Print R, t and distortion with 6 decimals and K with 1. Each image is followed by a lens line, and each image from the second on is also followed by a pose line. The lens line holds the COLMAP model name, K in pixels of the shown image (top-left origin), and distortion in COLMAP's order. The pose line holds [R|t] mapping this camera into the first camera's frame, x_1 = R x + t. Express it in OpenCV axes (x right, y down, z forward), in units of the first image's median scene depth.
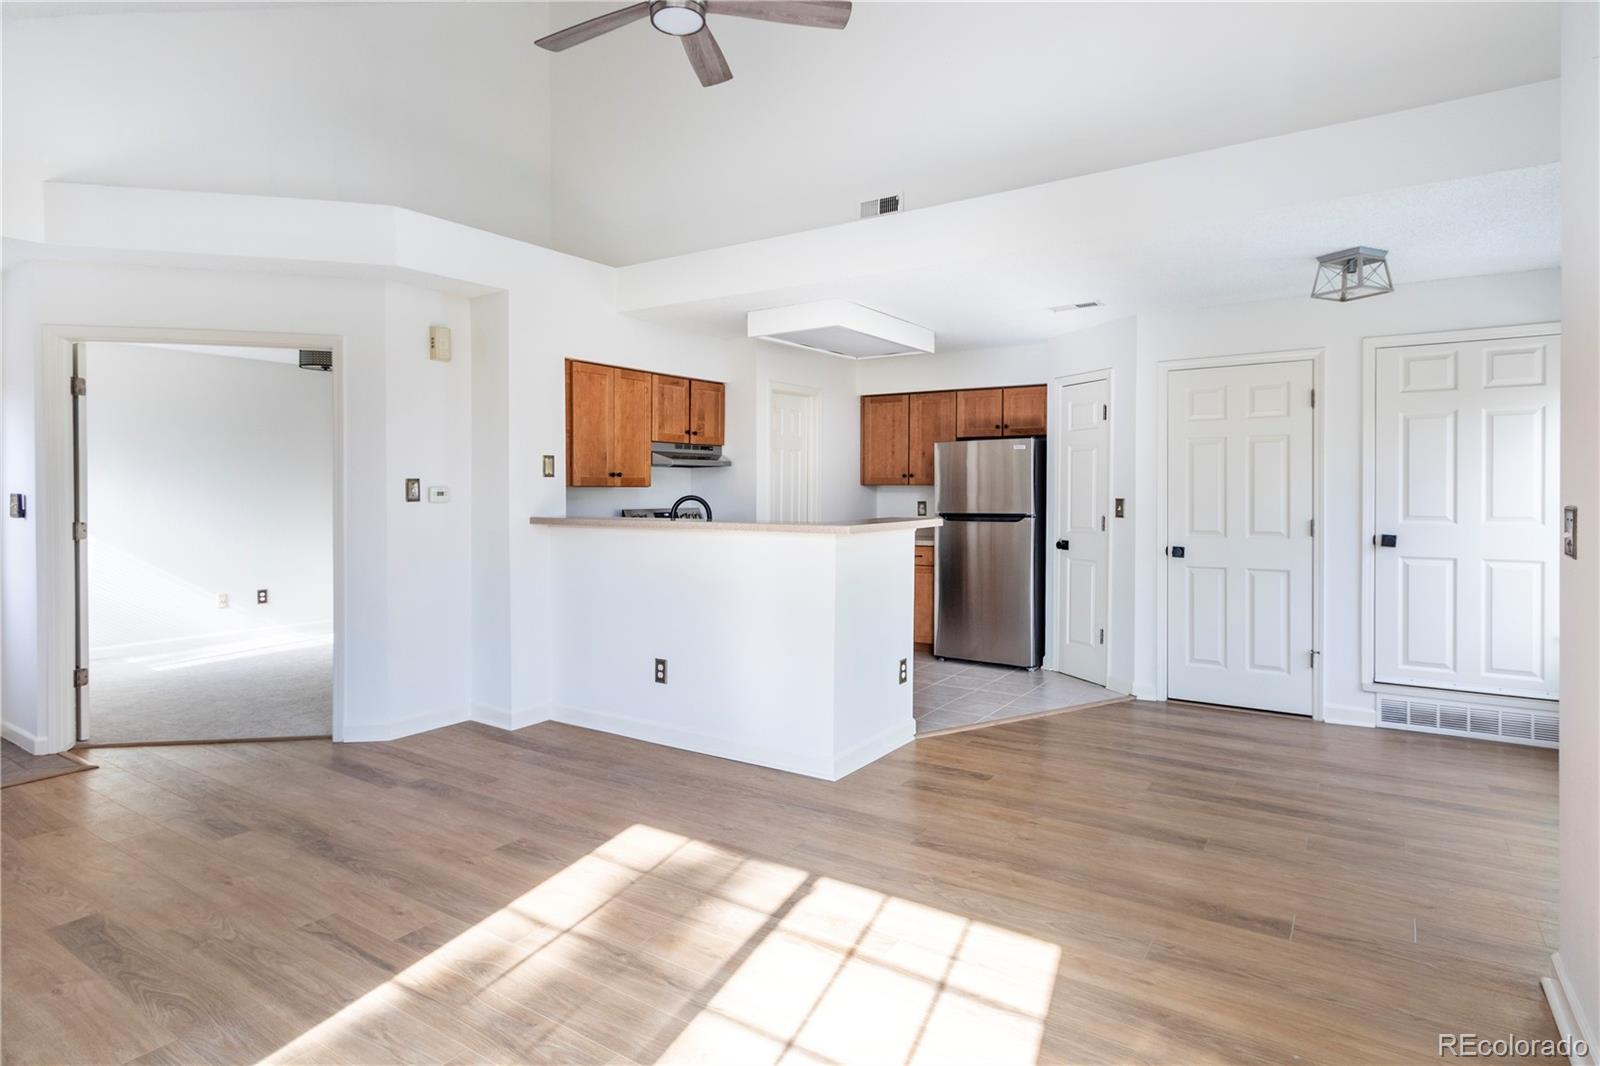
lens RADIAL K [[854.7, 0, 779.8], [0, 854.7, 499.2], [0, 0, 1]] dist [0.007927, -0.002774]
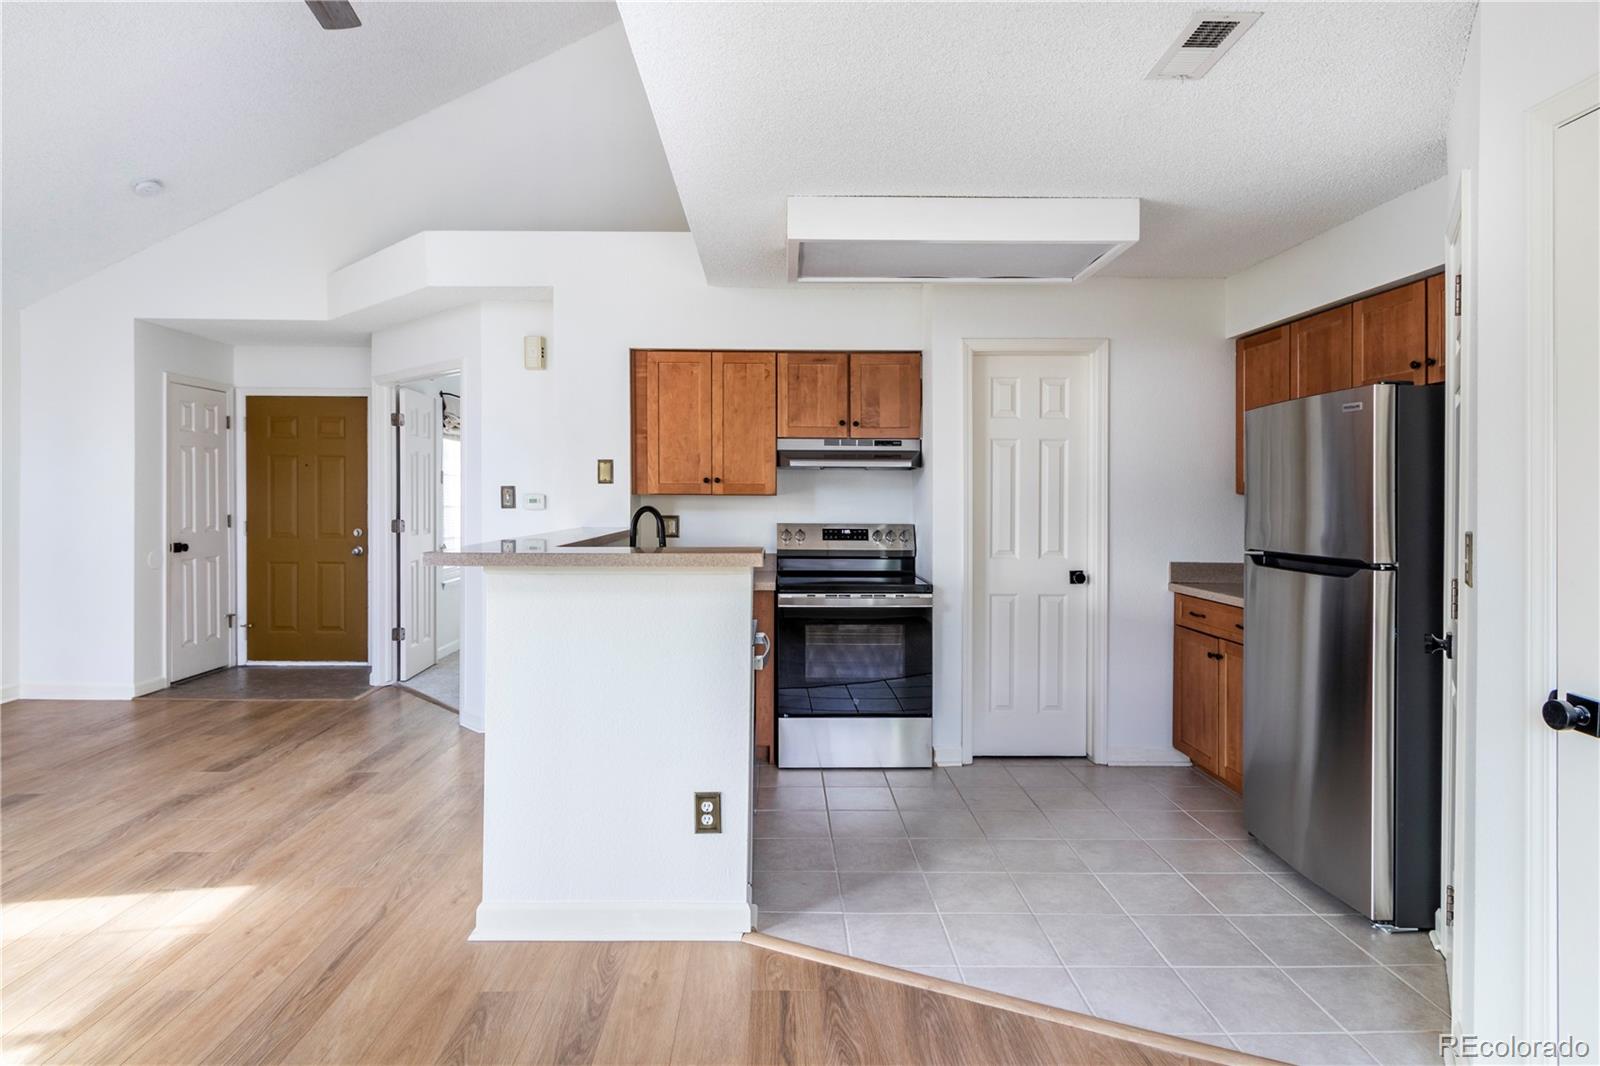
lens RADIAL K [[854.7, 0, 803.8], [0, 854.7, 489.4], [0, 0, 1]] dist [0.007927, -0.002774]
pose [[0.584567, -0.001508, -0.811344, 0.595210], [-0.014751, 0.999813, -0.012486, -0.011489], [0.811211, 0.019267, 0.584435, 0.643335]]
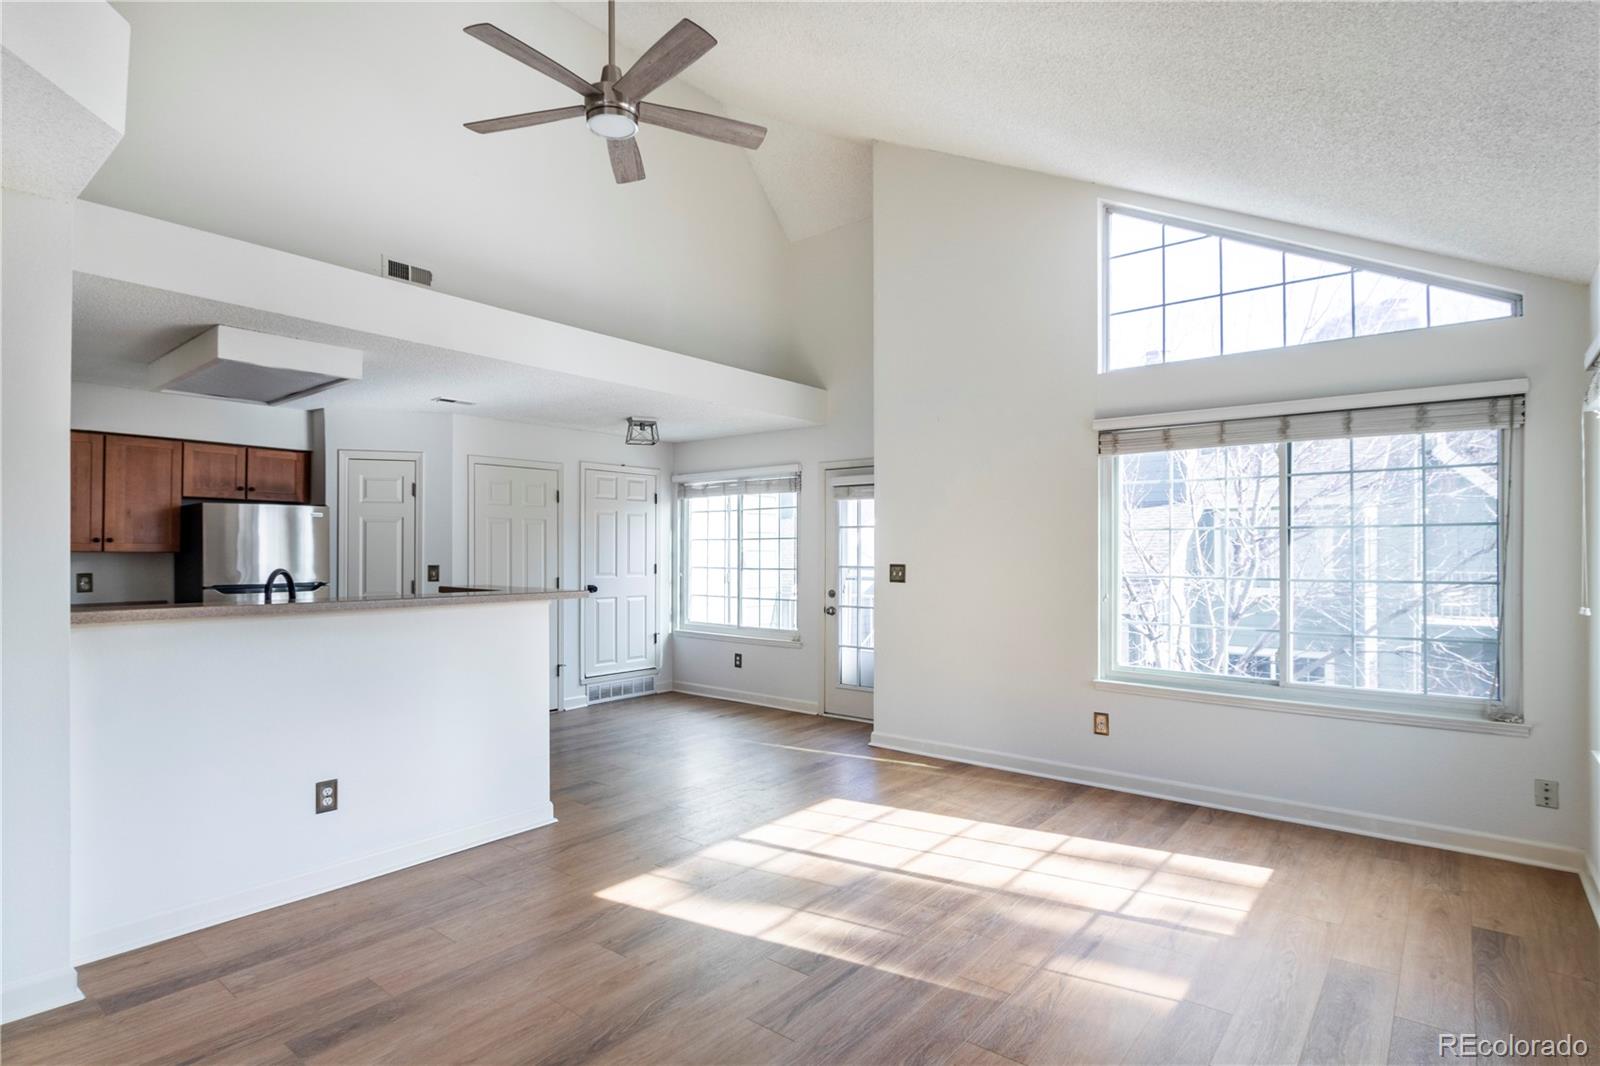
lens RADIAL K [[824.1, 0, 776.5], [0, 824.1, 548.7], [0, 0, 1]] dist [0.011340, -0.005112]
pose [[0.098903, 0.006490, 0.995076, -0.770357], [0.011777, 0.999901, -0.007692, -0.010650], [-0.995027, 0.012480, 0.098817, 0.476768]]
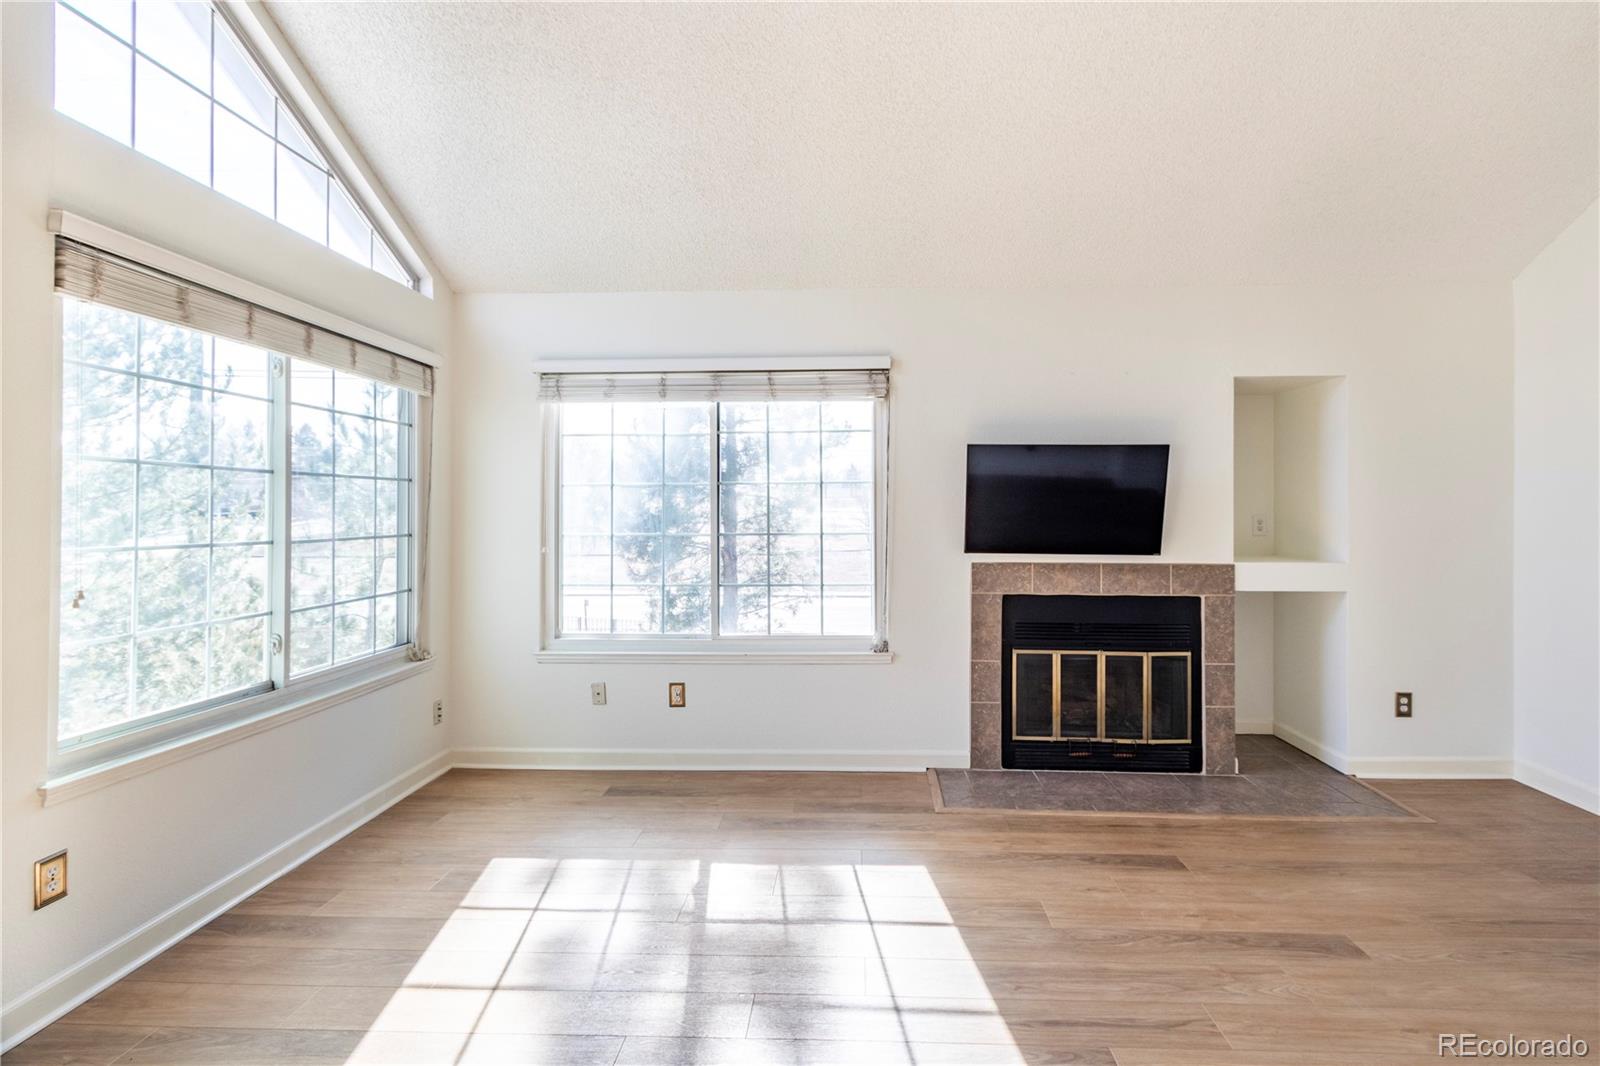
lens RADIAL K [[766.1, 0, 823.7], [0, 766.1, 523.3], [0, 0, 1]] dist [-0.000617, -0.000922]
pose [[-0.843516, 0.006825, -0.537060, 0.098993], [-0.008348, 0.999632, 0.025815, -0.012375], [0.537039, 0.026259, -0.843149, 0.754791]]
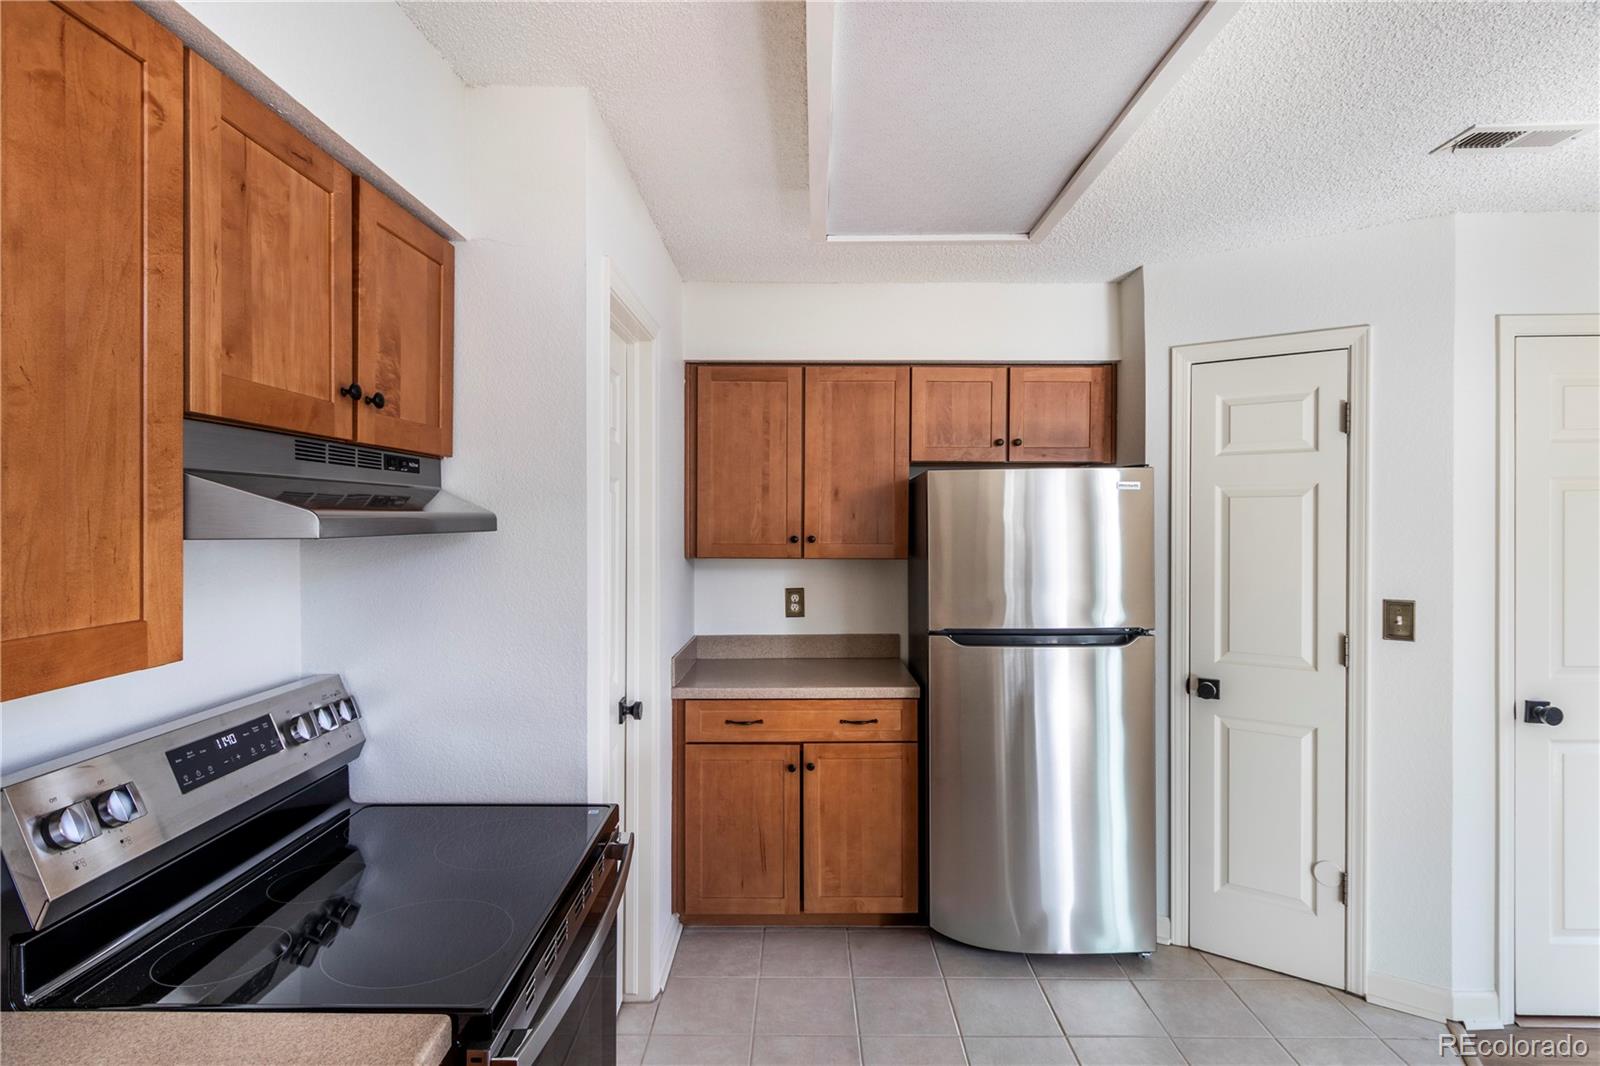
lens RADIAL K [[854.7, 0, 793.1], [0, 854.7, 530.3], [0, 0, 1]] dist [0.007927, -0.002774]
pose [[0.829992, -0.006722, 0.557734, -0.168204], [0.007758, 0.999970, 0.000507, -0.047954], [-0.557721, 0.003906, 0.830020, 0.895314]]
